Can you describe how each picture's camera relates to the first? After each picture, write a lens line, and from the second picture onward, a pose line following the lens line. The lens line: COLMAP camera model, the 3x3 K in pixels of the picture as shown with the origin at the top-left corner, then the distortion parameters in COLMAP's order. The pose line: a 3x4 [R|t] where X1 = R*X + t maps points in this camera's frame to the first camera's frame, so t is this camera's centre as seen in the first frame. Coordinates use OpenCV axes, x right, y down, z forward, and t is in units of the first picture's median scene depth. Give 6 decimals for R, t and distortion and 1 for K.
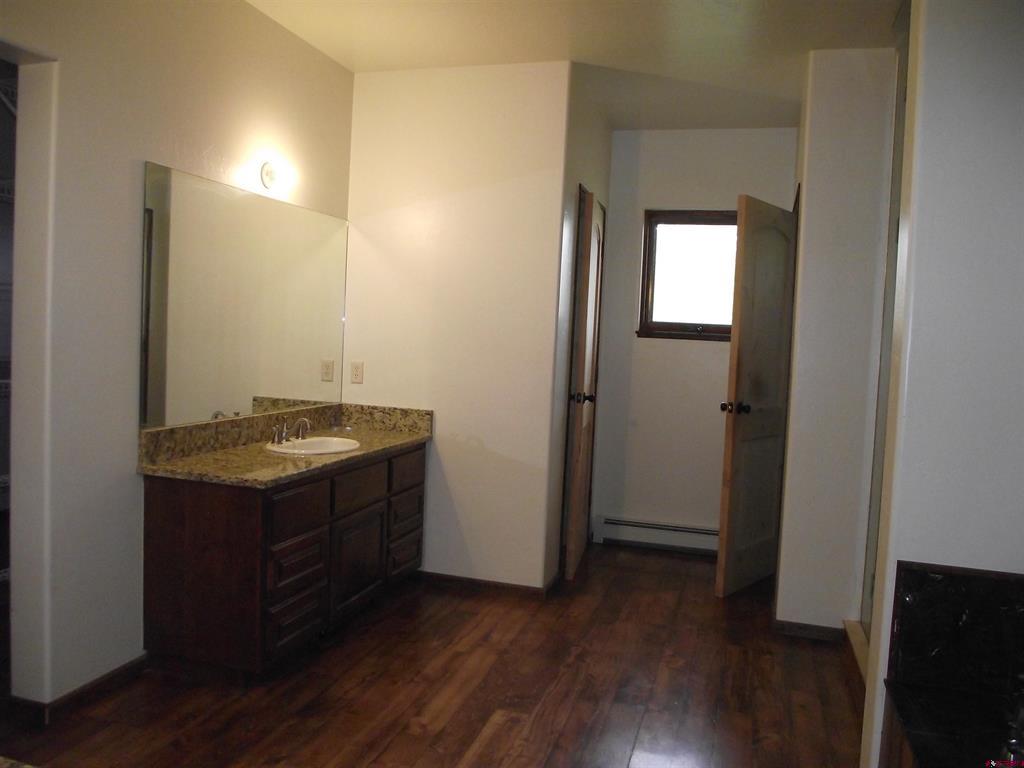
lens RADIAL K [[808.5, 0, 513.1], [0, 808.5, 378.5], [0, 0, 1]] dist [-0.088559, 0.068211]
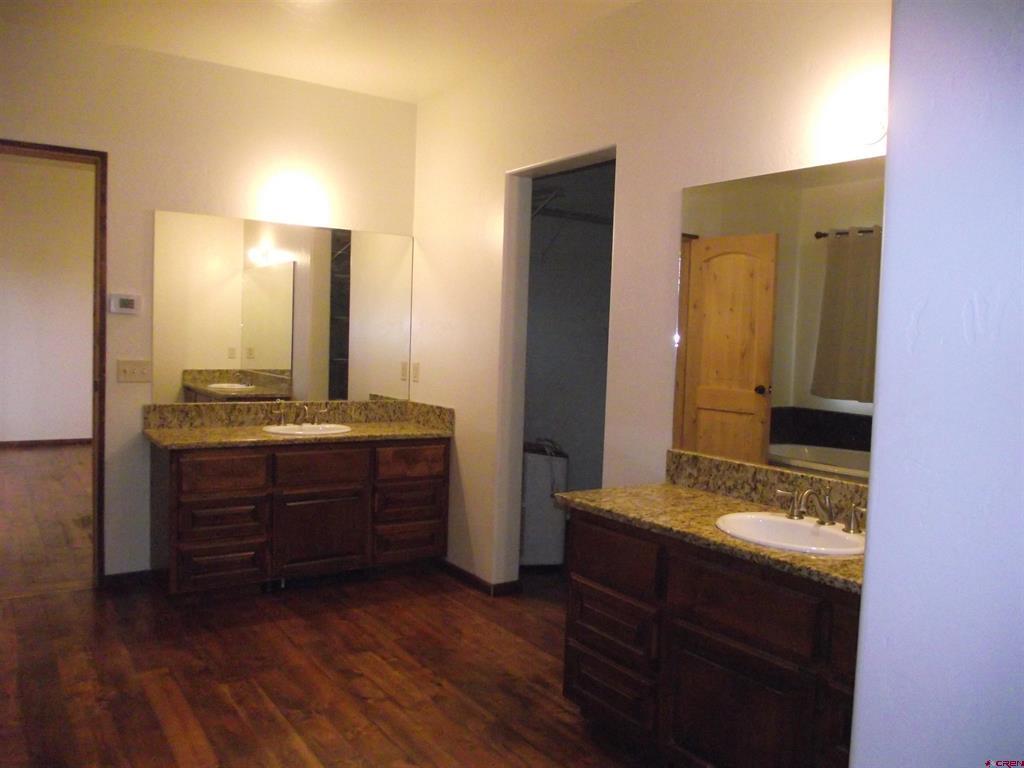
lens RADIAL K [[808.5, 0, 513.1], [0, 808.5, 378.5], [0, 0, 1]] dist [-0.088559, 0.068211]
pose [[-0.630601, -0.022241, -0.775788, 0.468115], [-0.103252, 0.993108, 0.055457, -0.060796], [0.769208, 0.115073, -0.628552, 1.468995]]
